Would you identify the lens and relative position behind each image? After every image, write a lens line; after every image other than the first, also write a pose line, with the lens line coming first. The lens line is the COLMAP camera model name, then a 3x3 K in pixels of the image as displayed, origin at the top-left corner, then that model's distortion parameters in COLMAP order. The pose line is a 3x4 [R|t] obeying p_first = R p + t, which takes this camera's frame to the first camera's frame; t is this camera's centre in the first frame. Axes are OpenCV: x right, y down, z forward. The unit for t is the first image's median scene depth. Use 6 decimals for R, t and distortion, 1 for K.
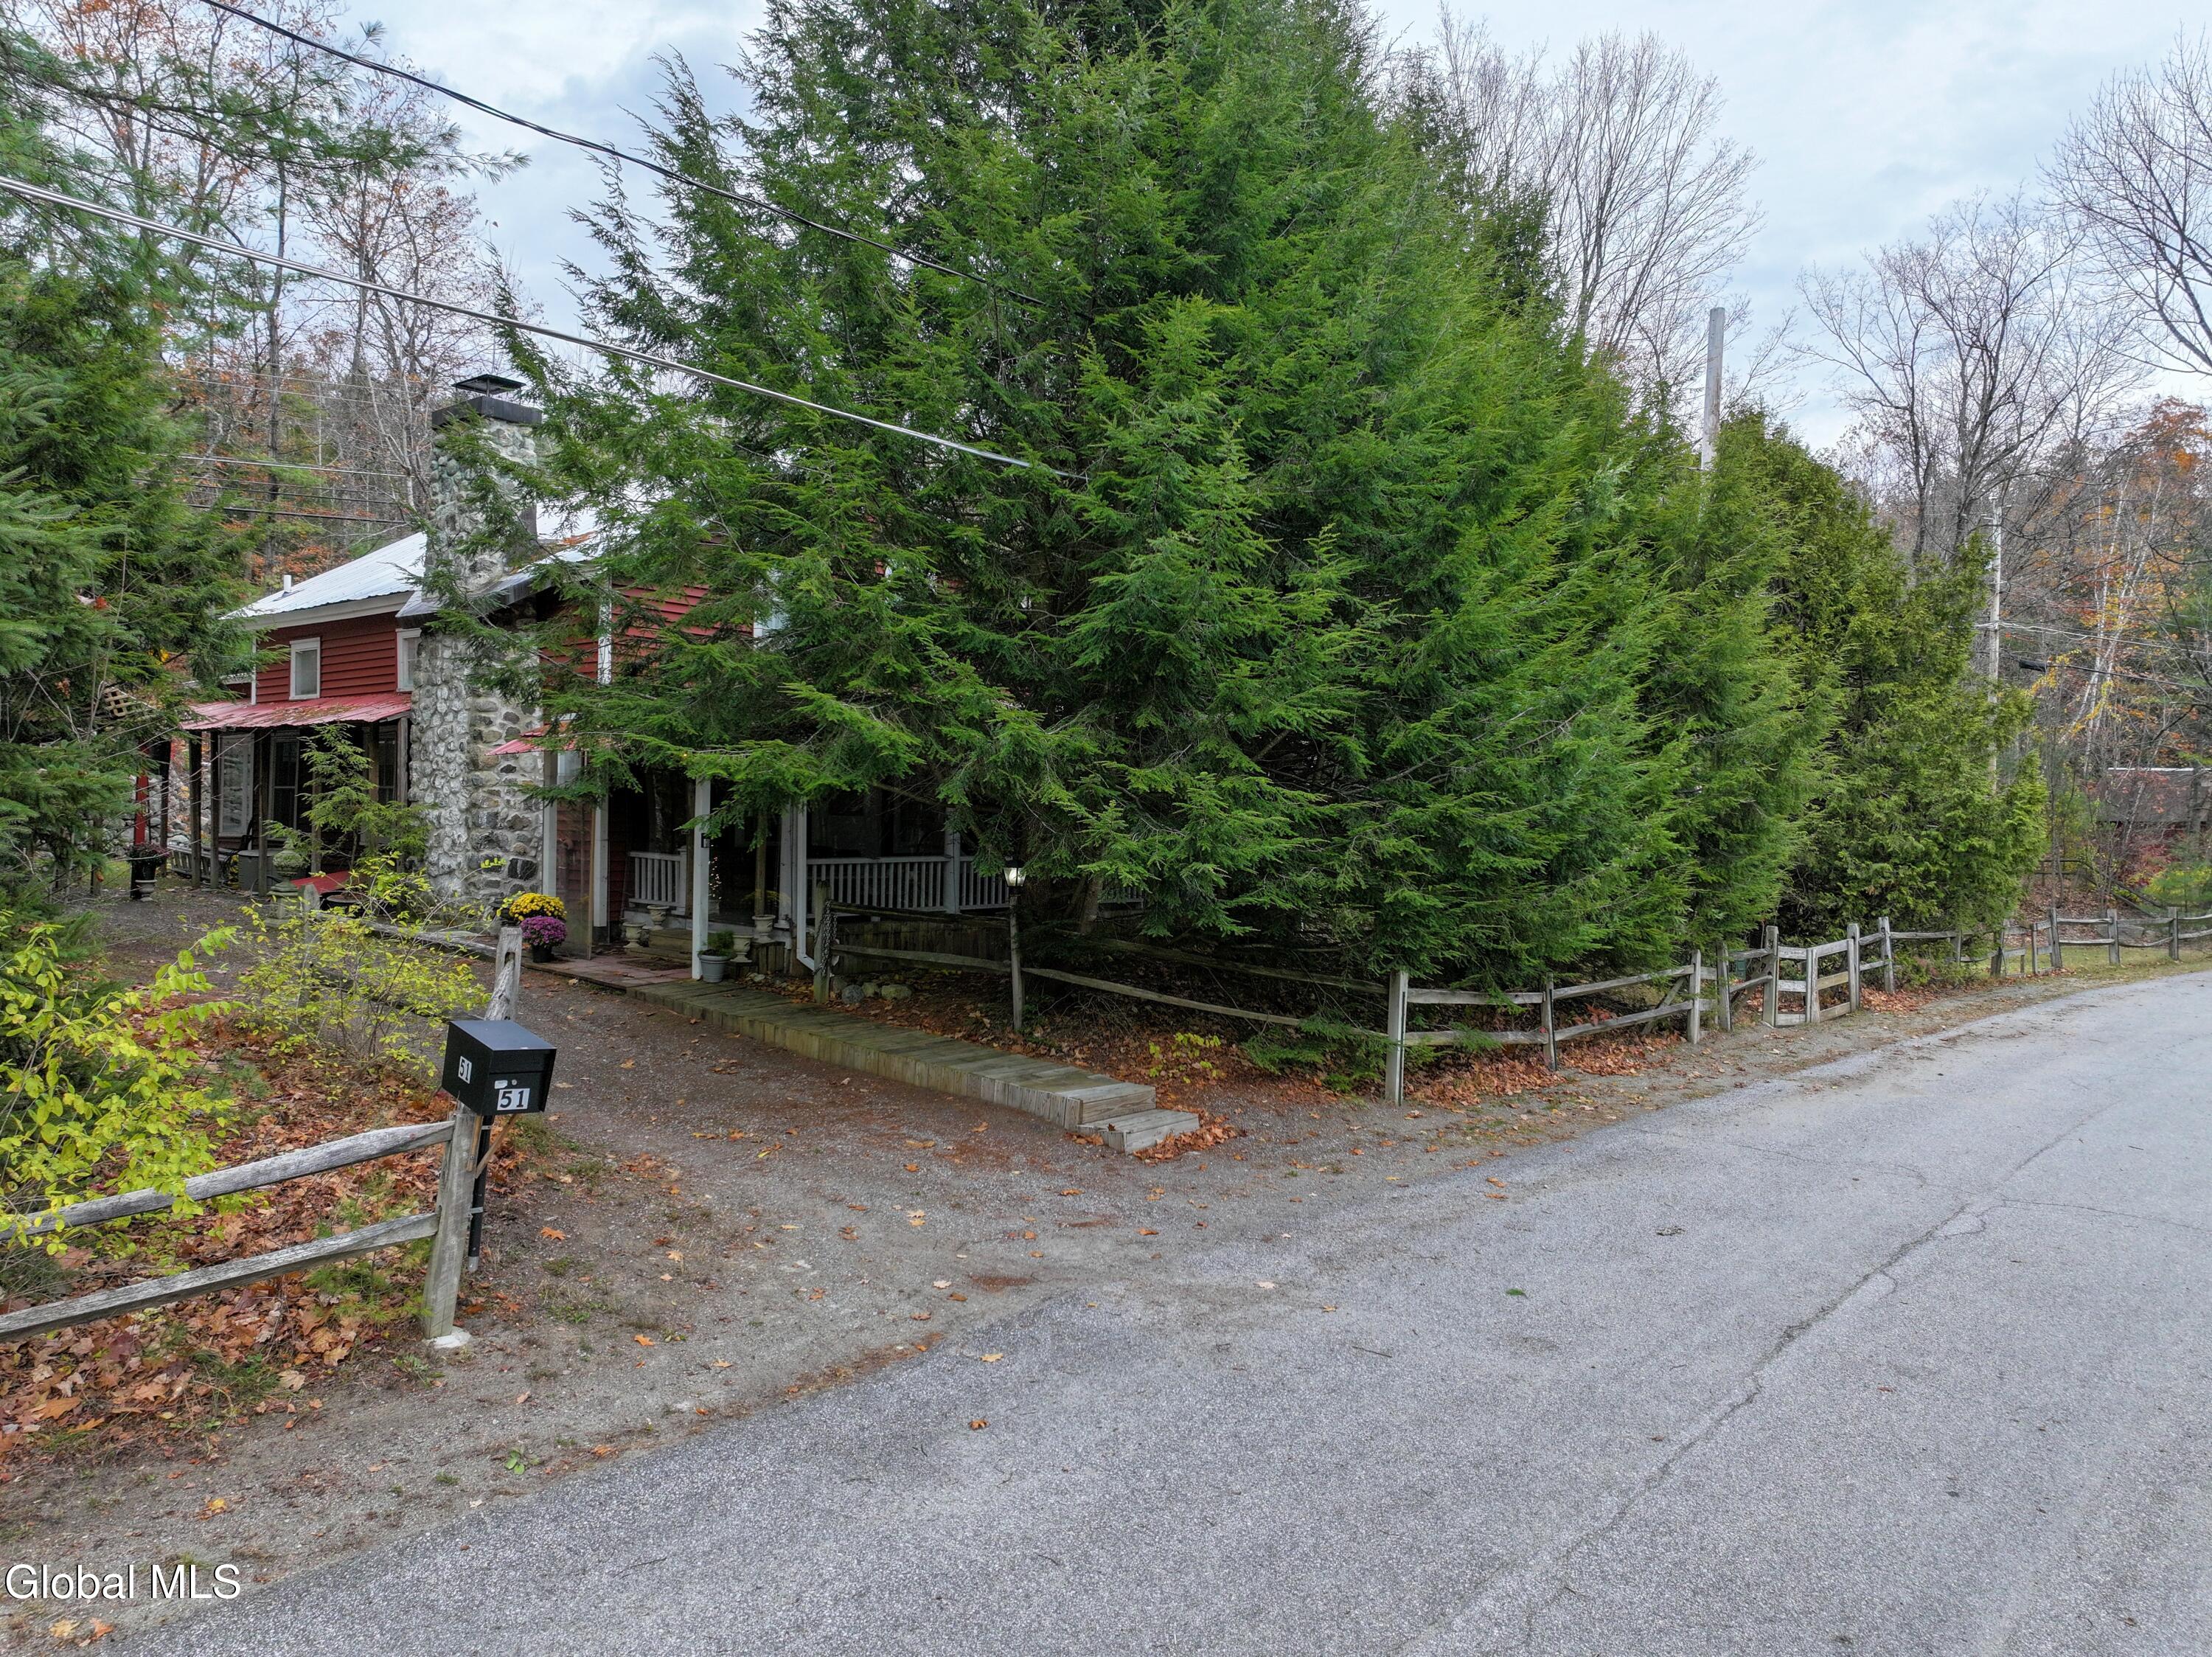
lens RADIAL K [[1528.6, 0, 1107.3], [0, 1528.6, 828.5], [0, 0, 1]] dist [0.003964, 0.002719]
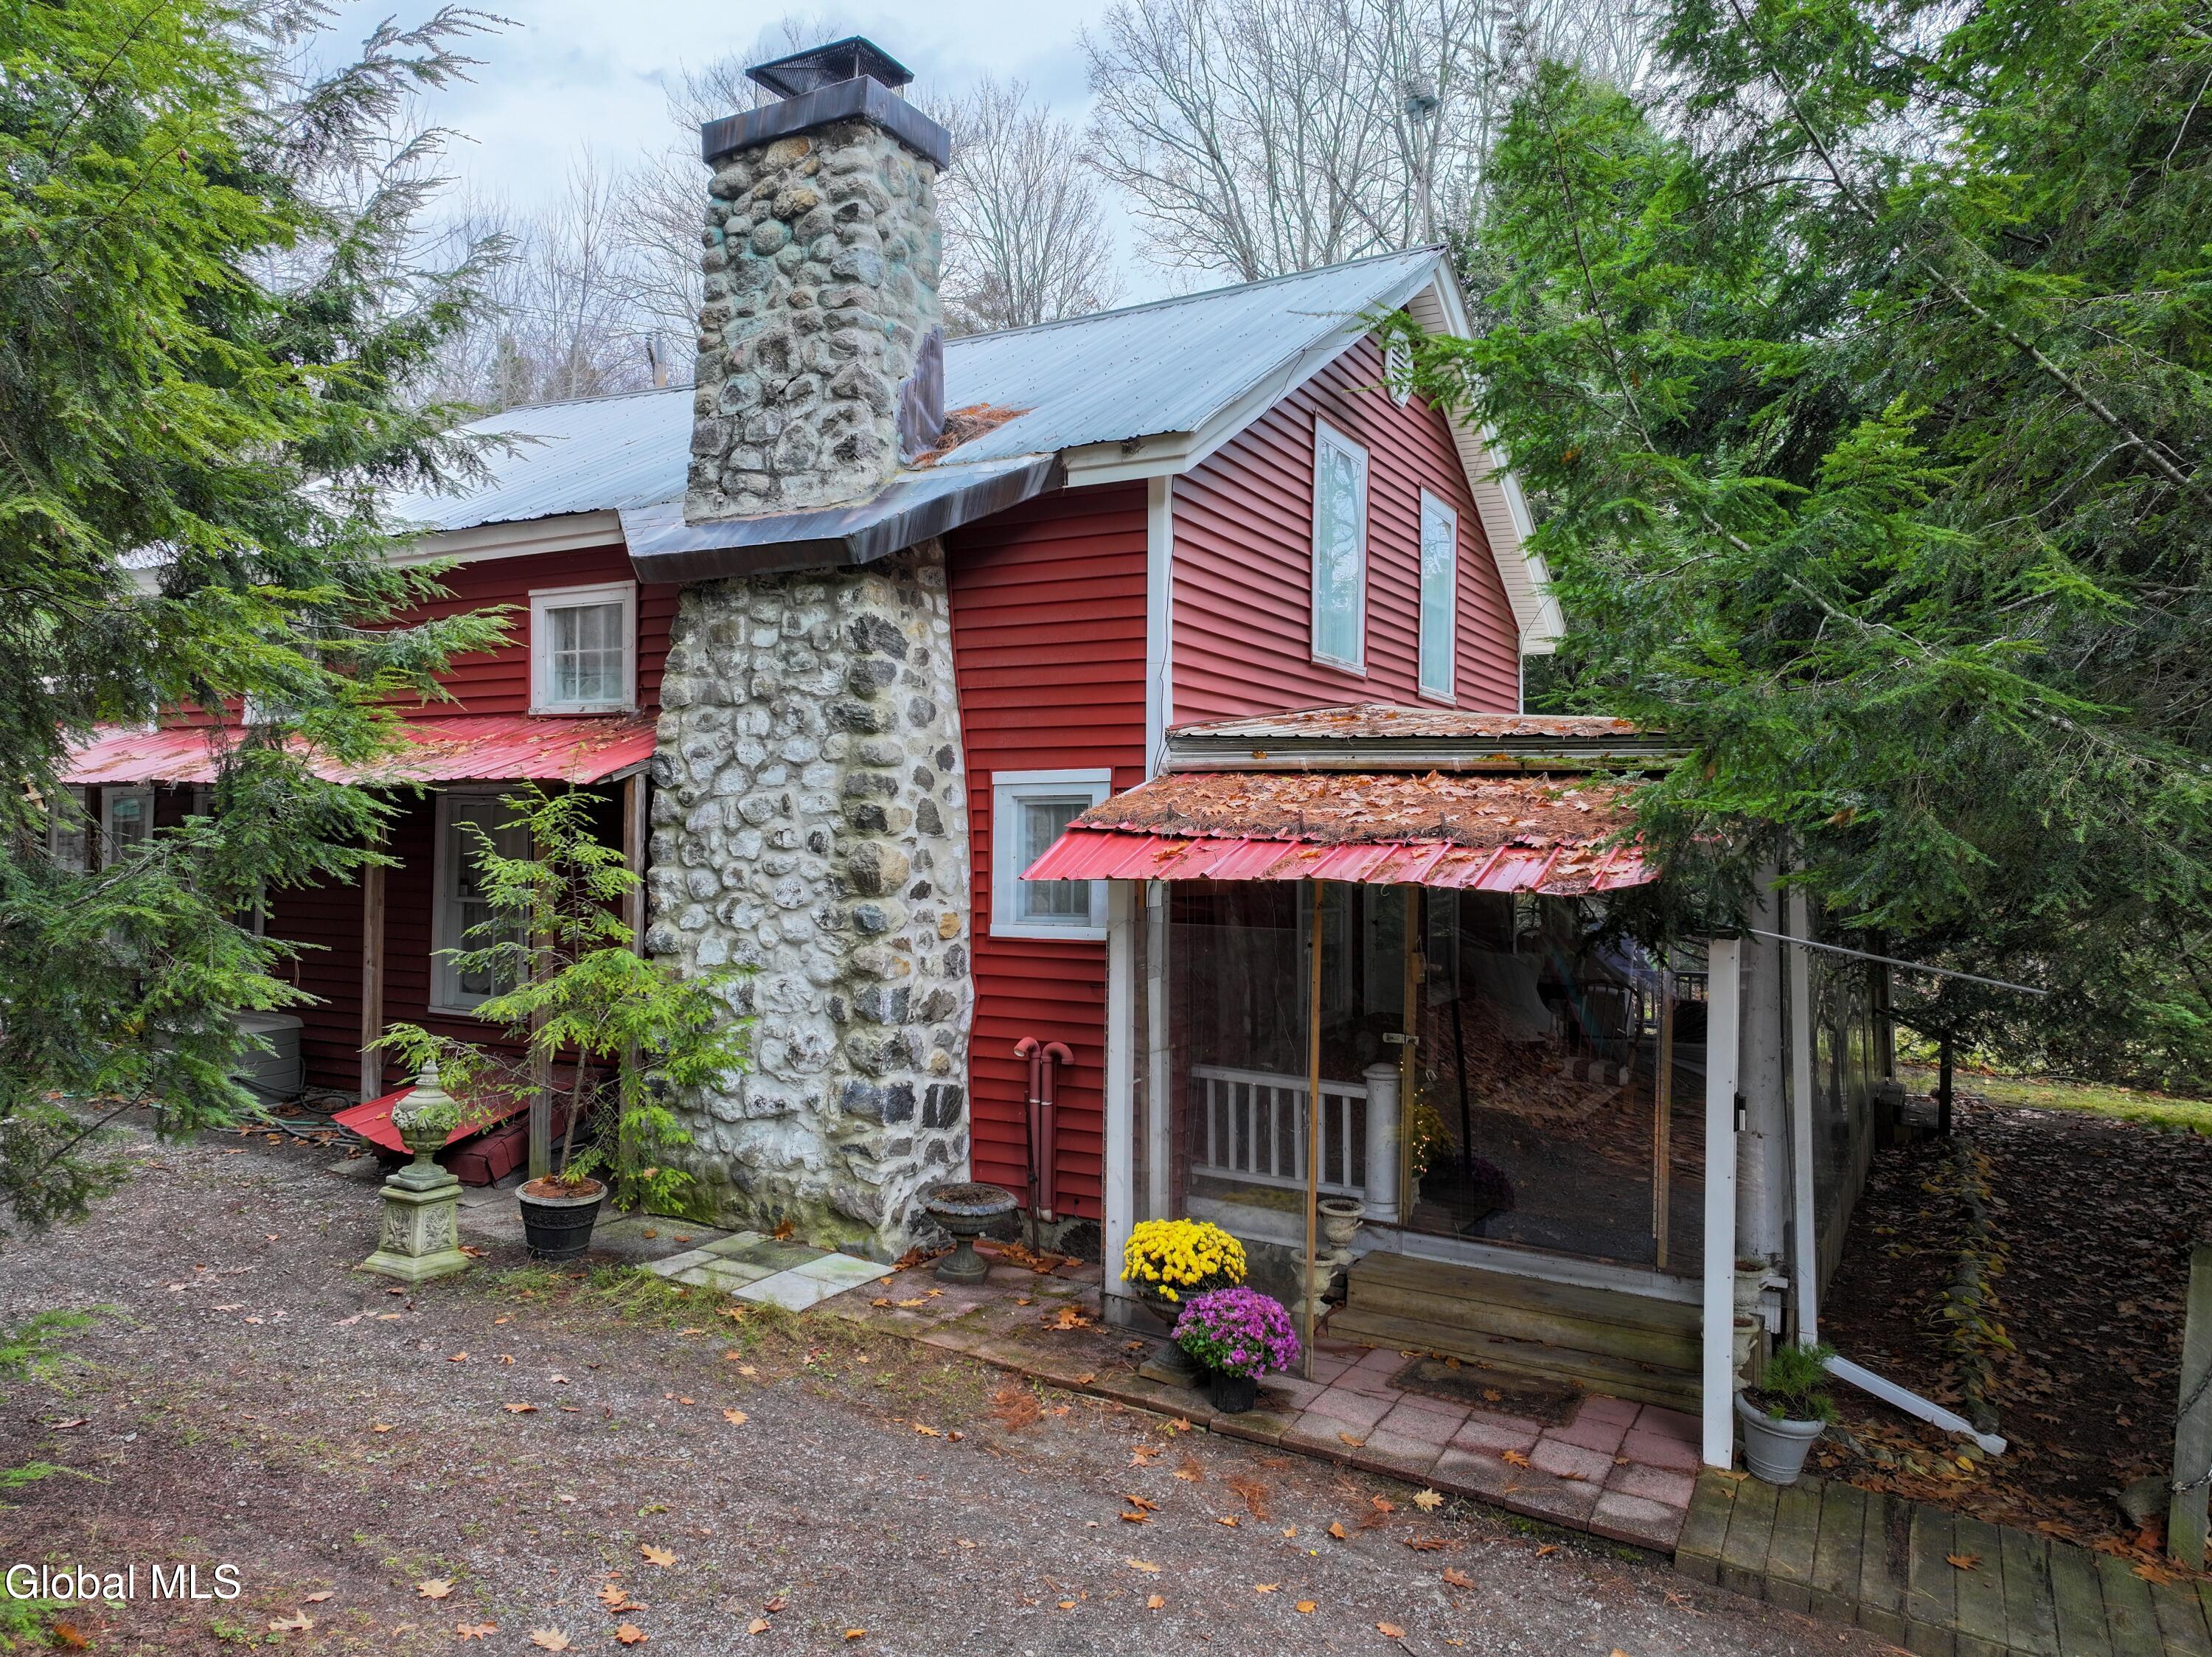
lens RADIAL K [[1528.6, 0, 1105.2], [0, 1528.6, 825.6], [0, 0, 1]] dist [0.003964, 0.002719]
pose [[0.985781, -0.001028, 0.168035, -0.416527], [0.003075, 0.999924, -0.011926, -0.052879], [-0.168010, 0.012273, 0.985709, 0.540669]]
